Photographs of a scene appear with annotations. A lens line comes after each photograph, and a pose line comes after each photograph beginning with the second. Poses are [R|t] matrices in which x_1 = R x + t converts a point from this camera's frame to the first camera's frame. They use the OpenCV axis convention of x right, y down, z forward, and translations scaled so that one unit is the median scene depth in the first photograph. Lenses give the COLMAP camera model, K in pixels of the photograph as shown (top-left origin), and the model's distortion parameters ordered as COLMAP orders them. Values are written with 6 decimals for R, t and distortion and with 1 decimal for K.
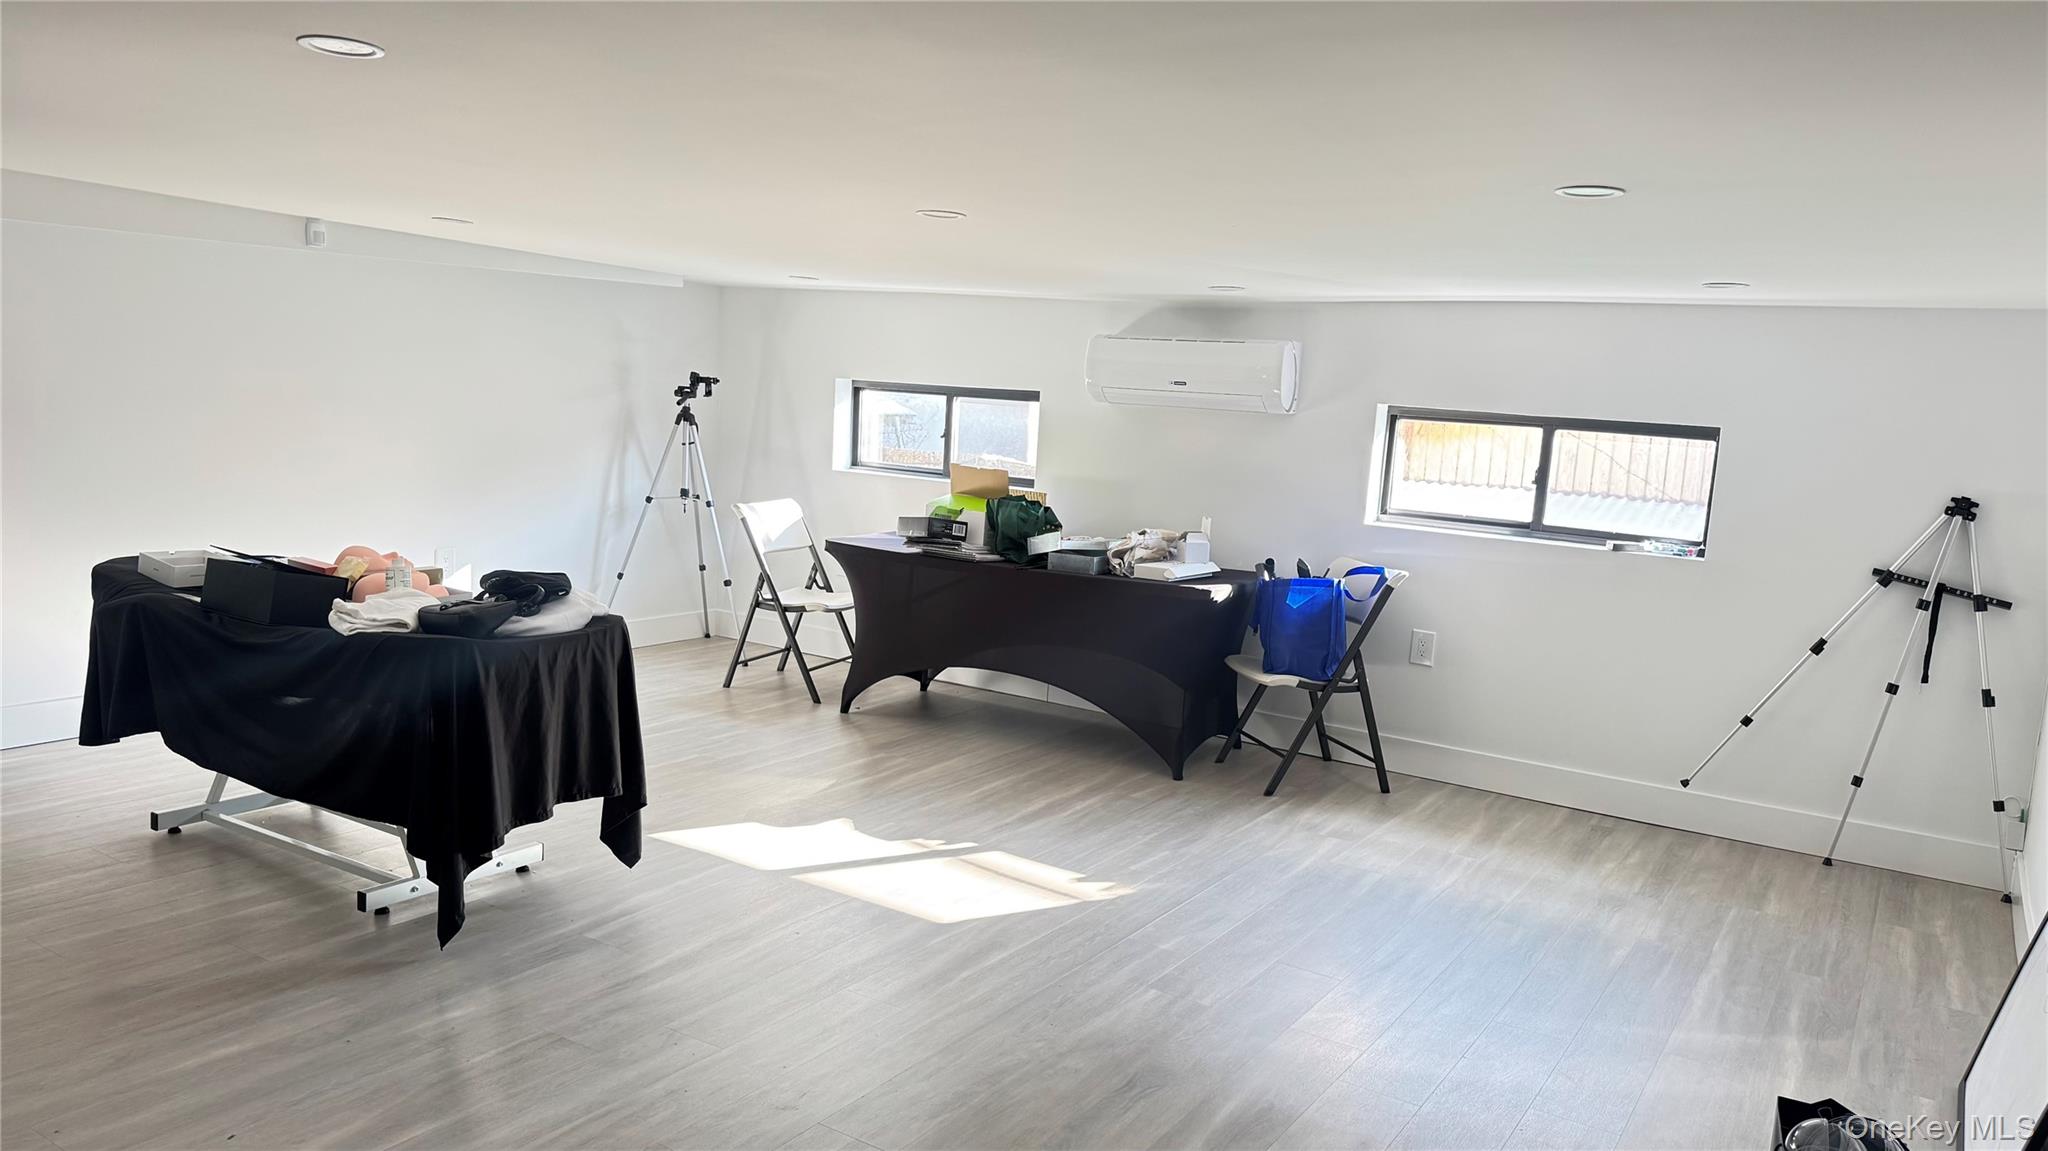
lens RADIAL K [[1481.3, 0, 1024.7], [0, 1481.3, 578.6], [0, 0, 1]] dist [0.054787, 0.000773]
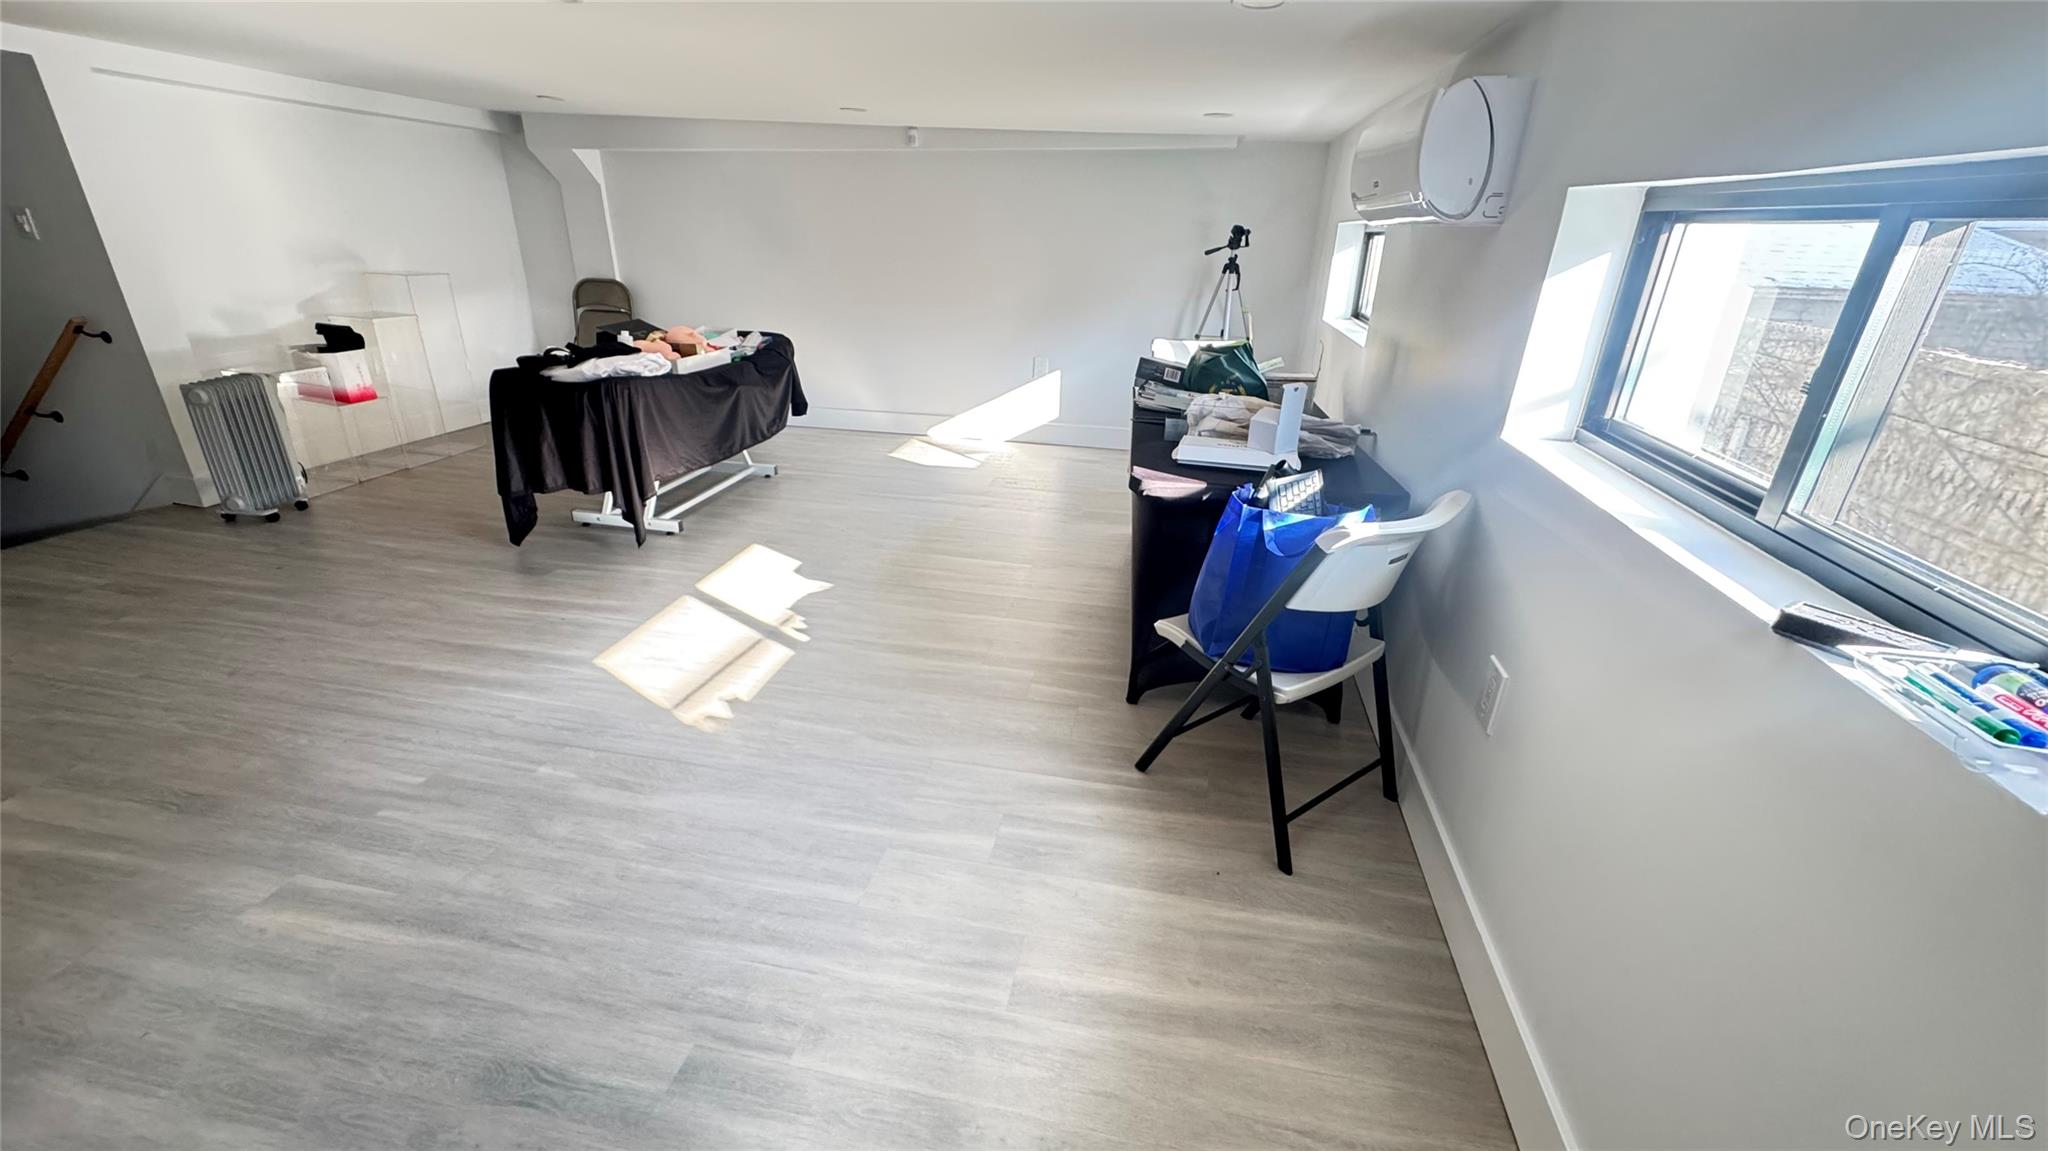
lens RADIAL K [[827.4, 0, 1024.2], [0, 827.4, 573.1], [0, 0, 1]] dist [-0.002566, -0.000092]
pose [[0.359778, 0.318908, -0.876845, 0.500942], [-0.130676, 0.947734, 0.291073, -0.065099], [0.923842, 0.009861, 0.382648, 0.821791]]
